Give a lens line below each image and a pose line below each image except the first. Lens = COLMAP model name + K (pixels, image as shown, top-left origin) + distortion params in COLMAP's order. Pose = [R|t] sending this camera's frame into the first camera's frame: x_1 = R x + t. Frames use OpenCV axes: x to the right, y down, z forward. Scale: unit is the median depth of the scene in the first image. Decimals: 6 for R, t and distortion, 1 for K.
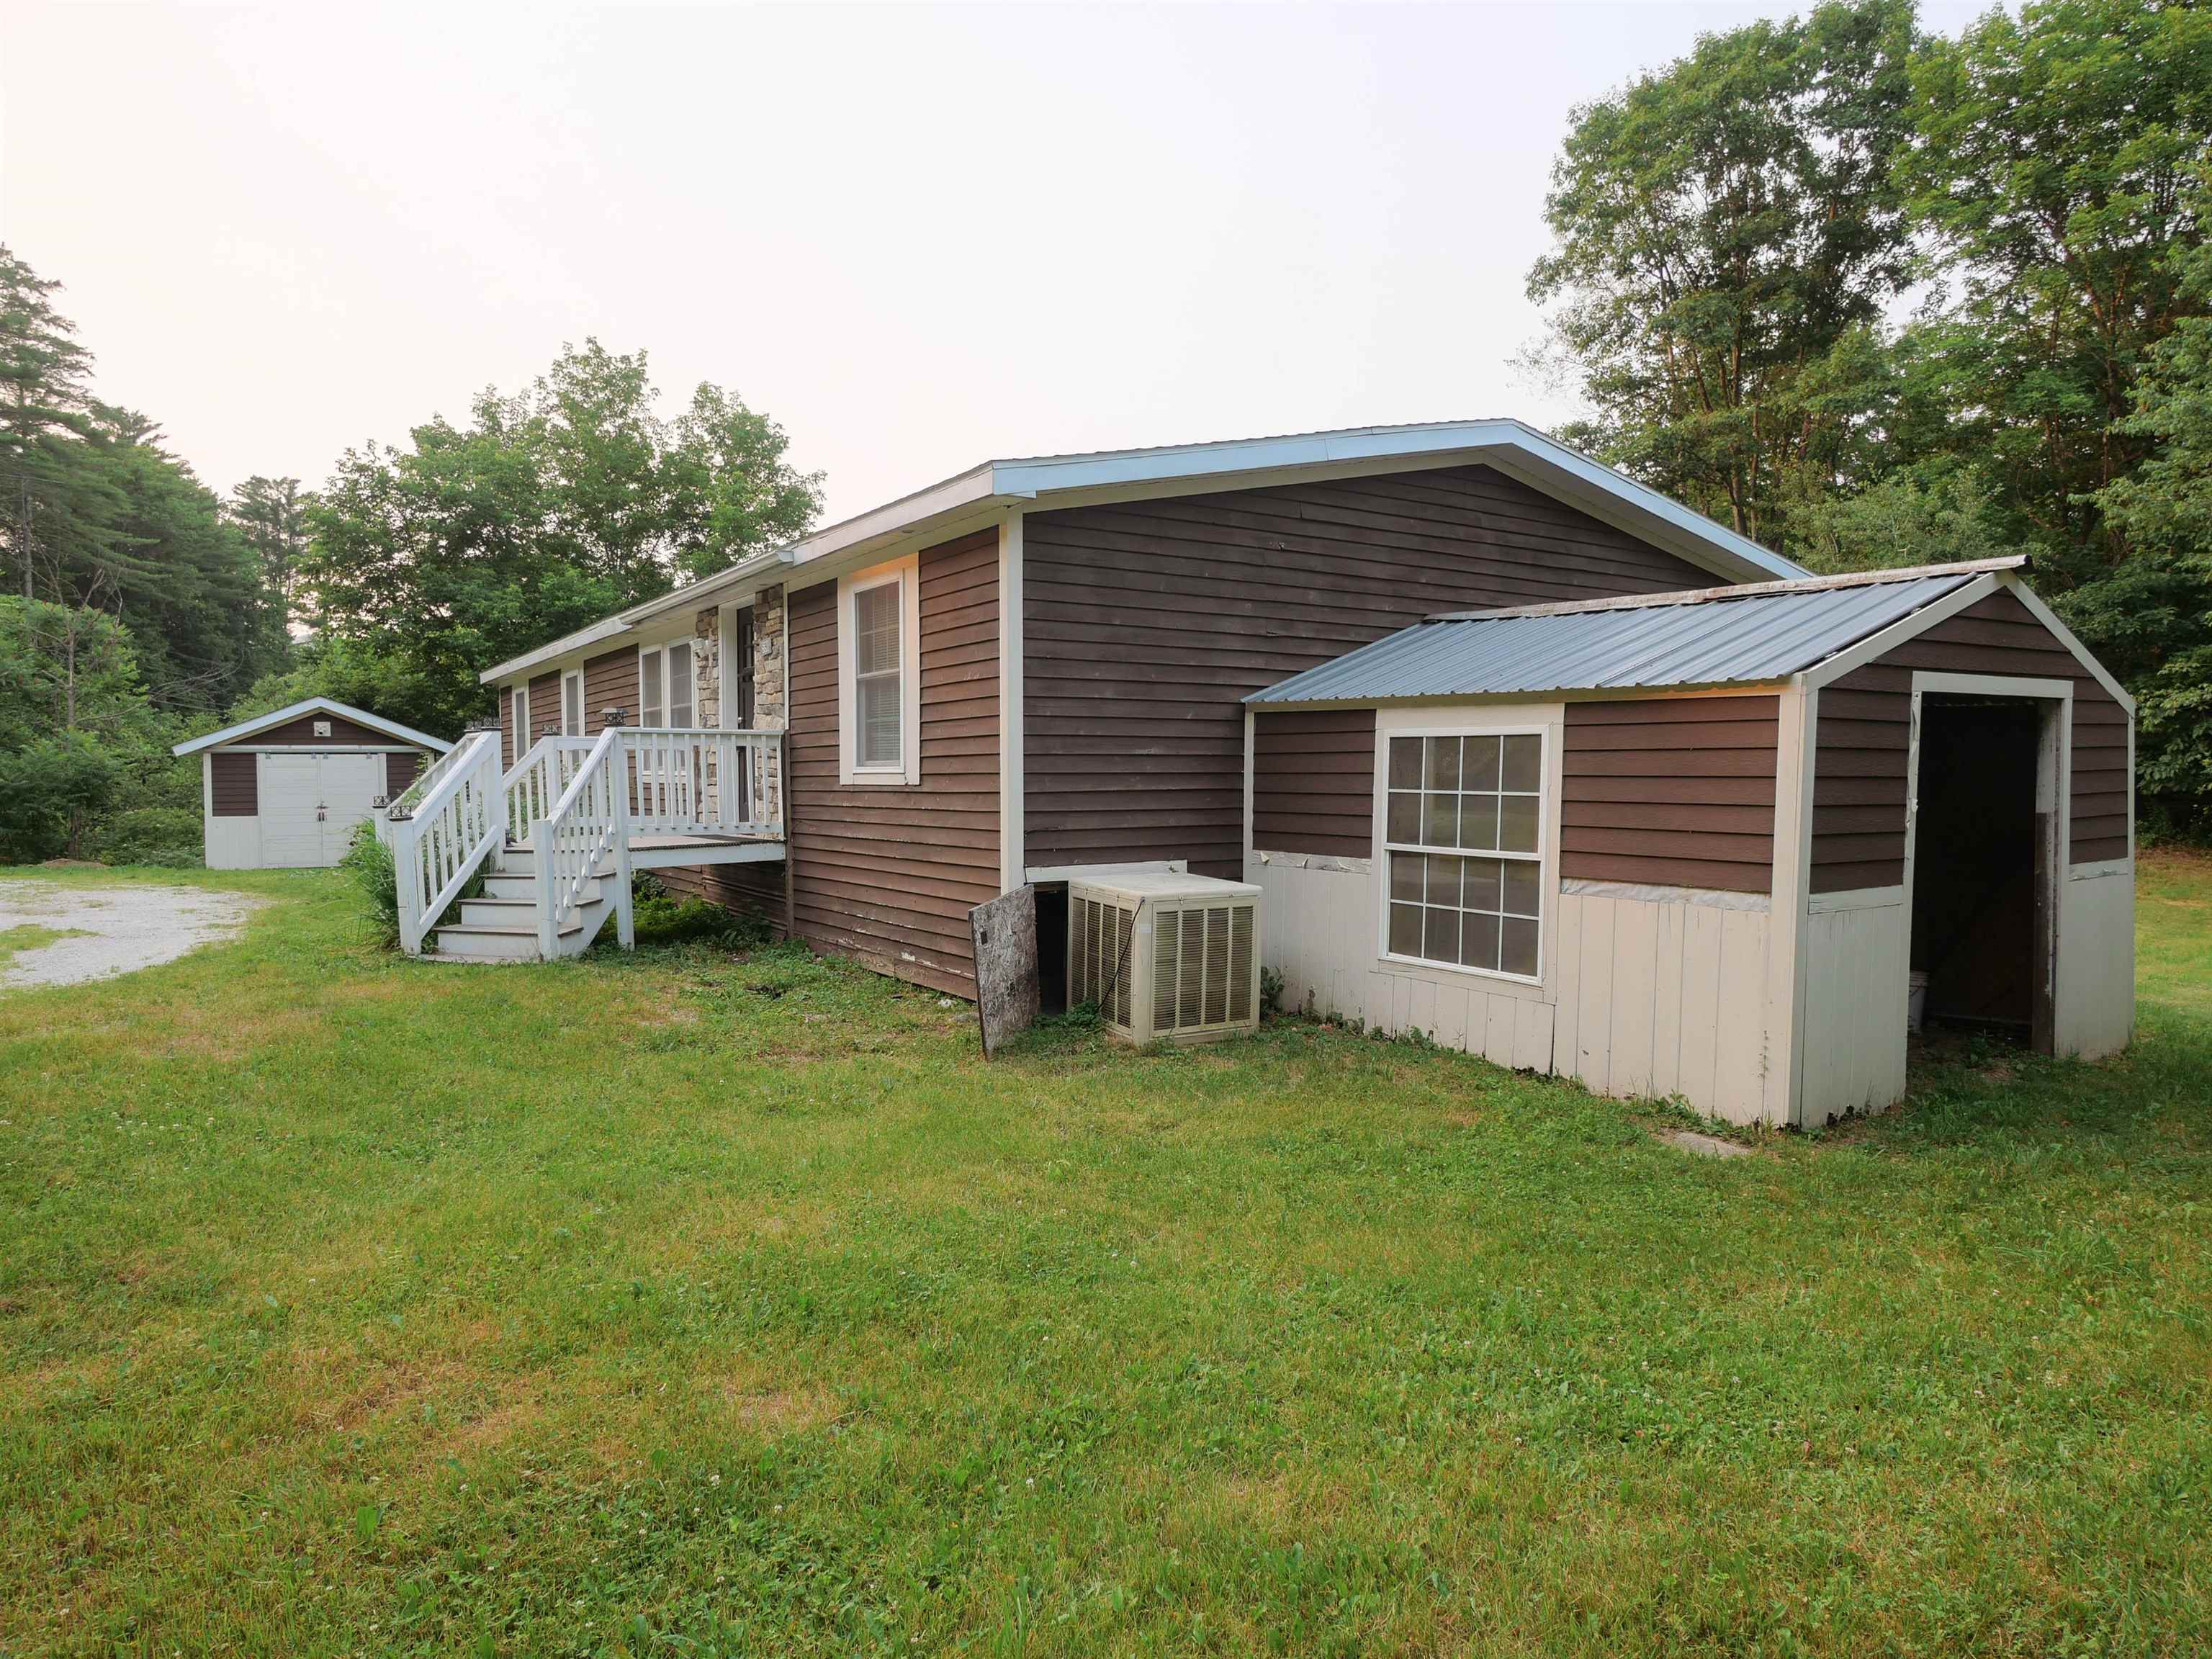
lens RADIAL K [[1377.1, 0, 1105.7], [0, 1377.1, 866.4], [0, 0, 1]] dist [0.004900, 0.002574]
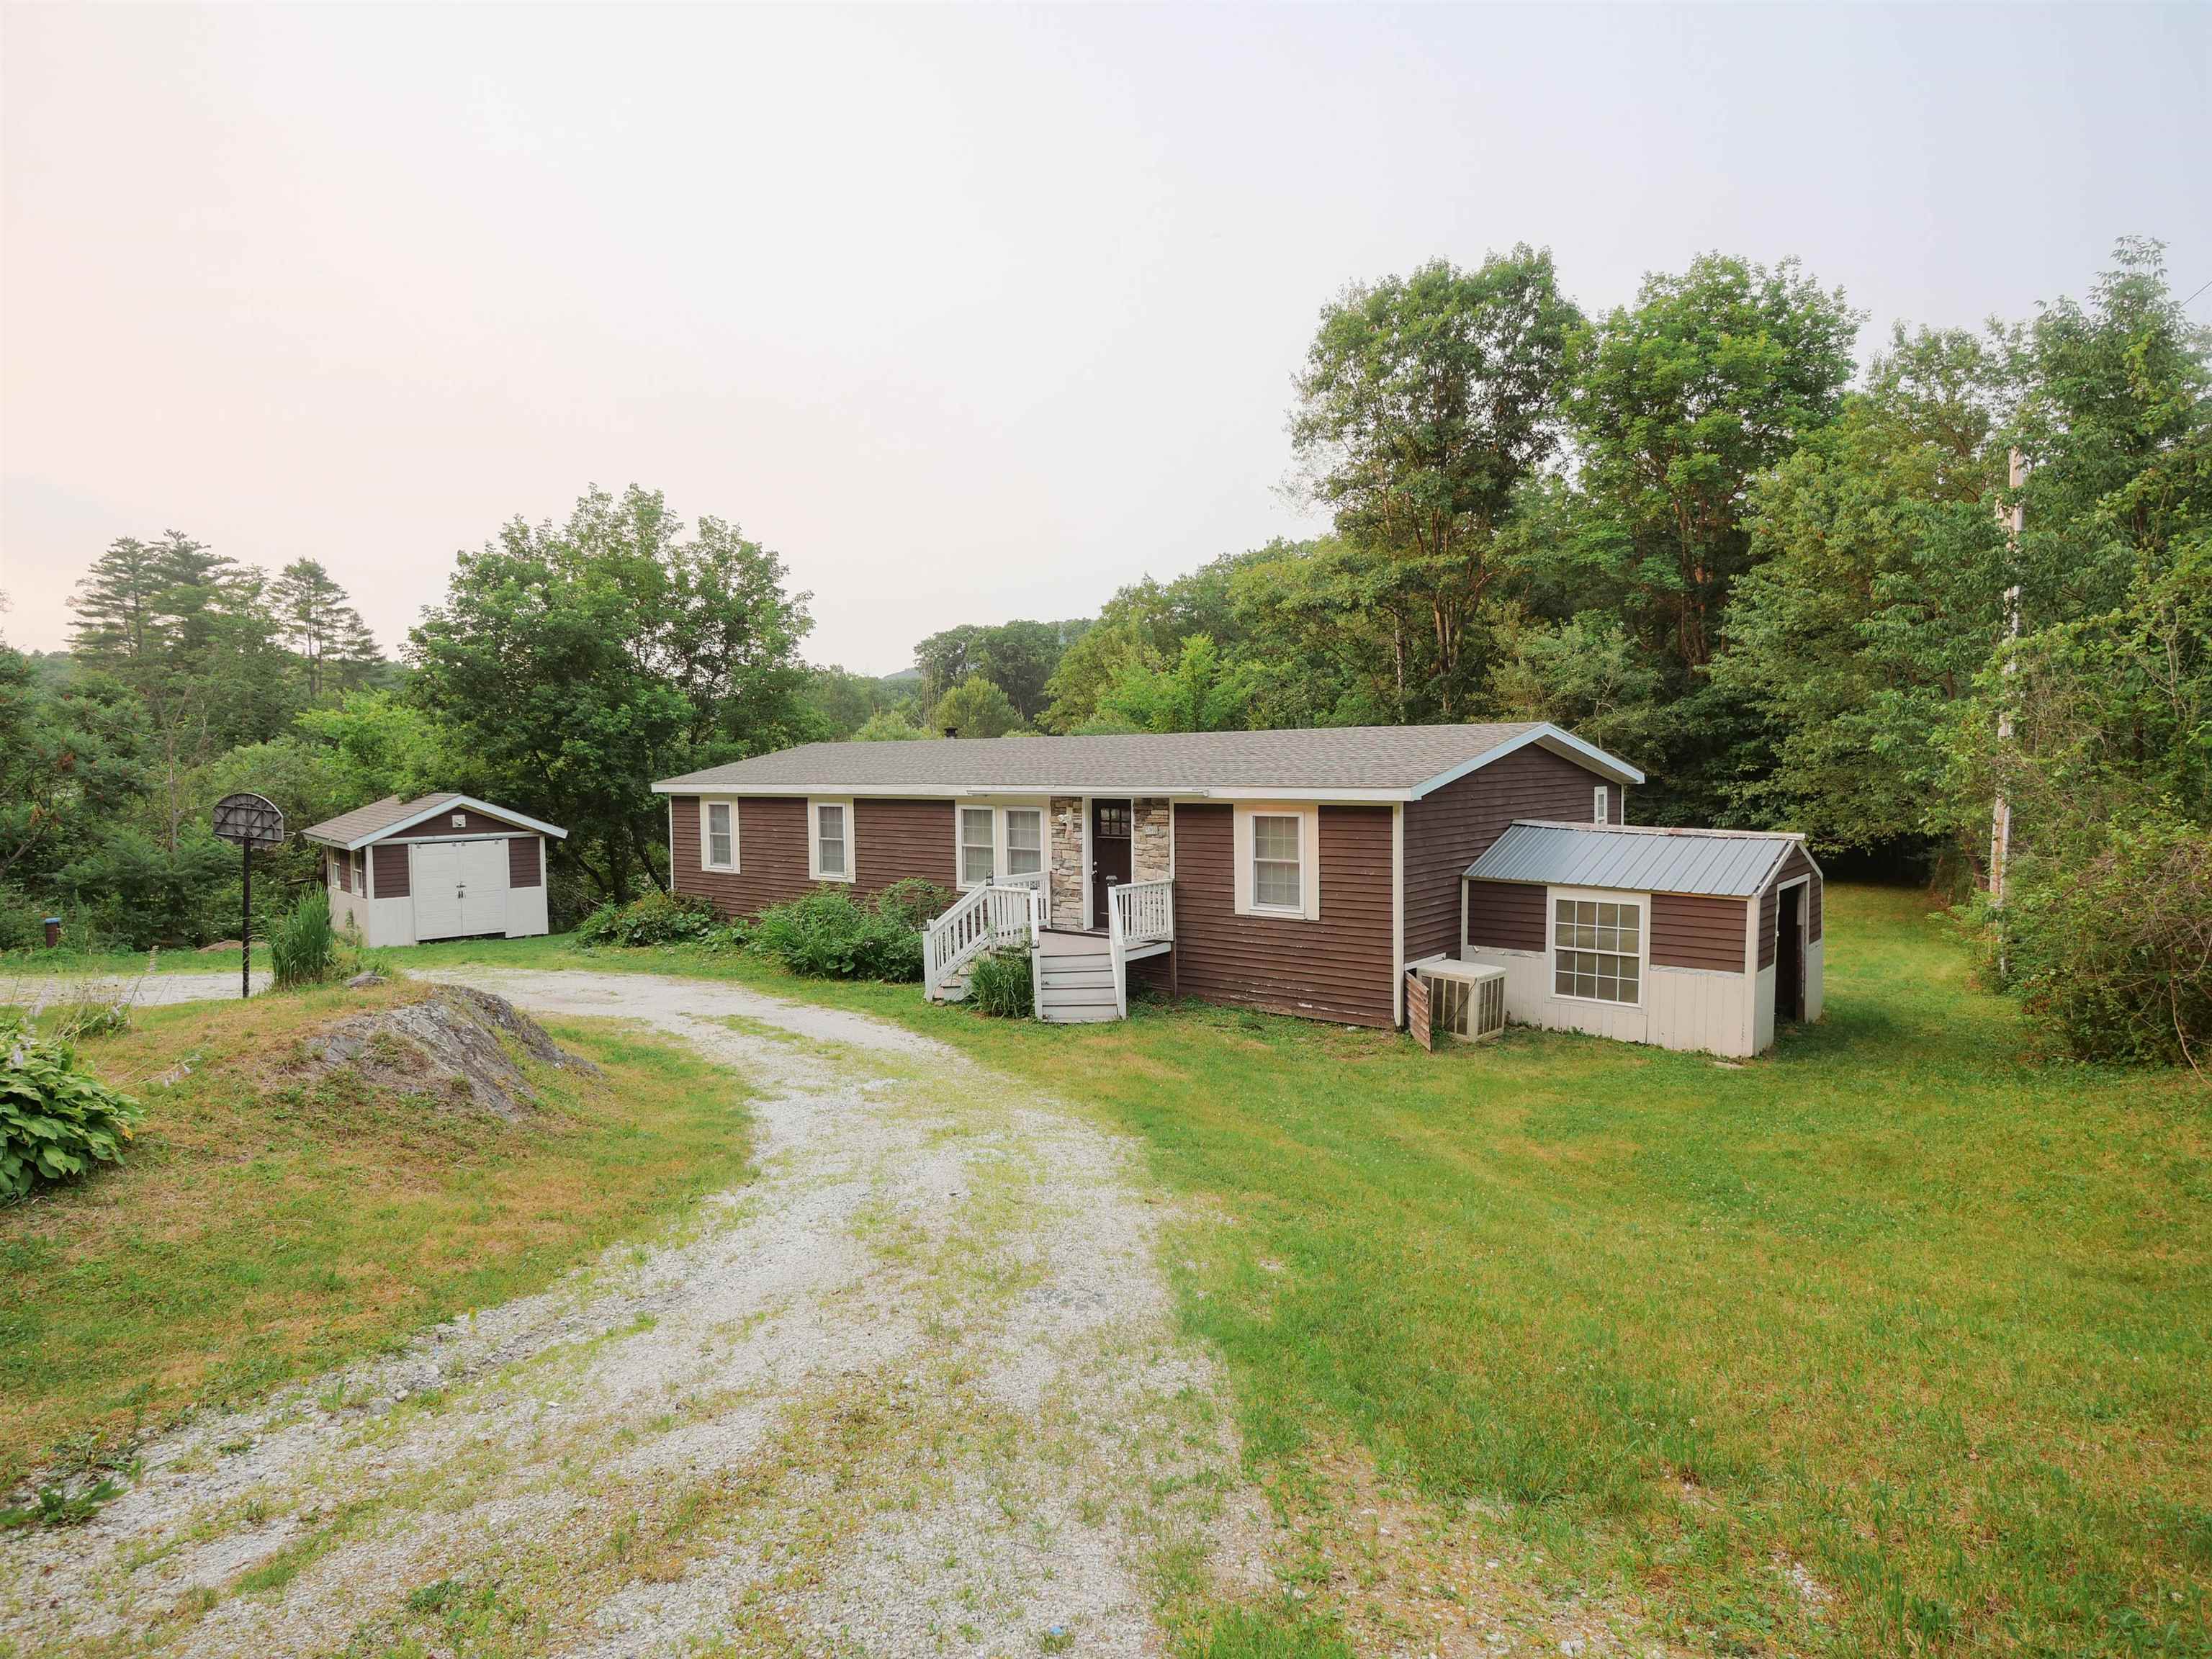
lens RADIAL K [[1377.1, 0, 1105.7], [0, 1377.1, 866.4], [0, 0, 1]] dist [0.004900, 0.002574]
pose [[0.958202, -0.032268, 0.284267, -1.135266], [0.027548, 0.999408, 0.020586, -0.212982], [-0.284763, -0.011894, 0.958524, -0.952789]]
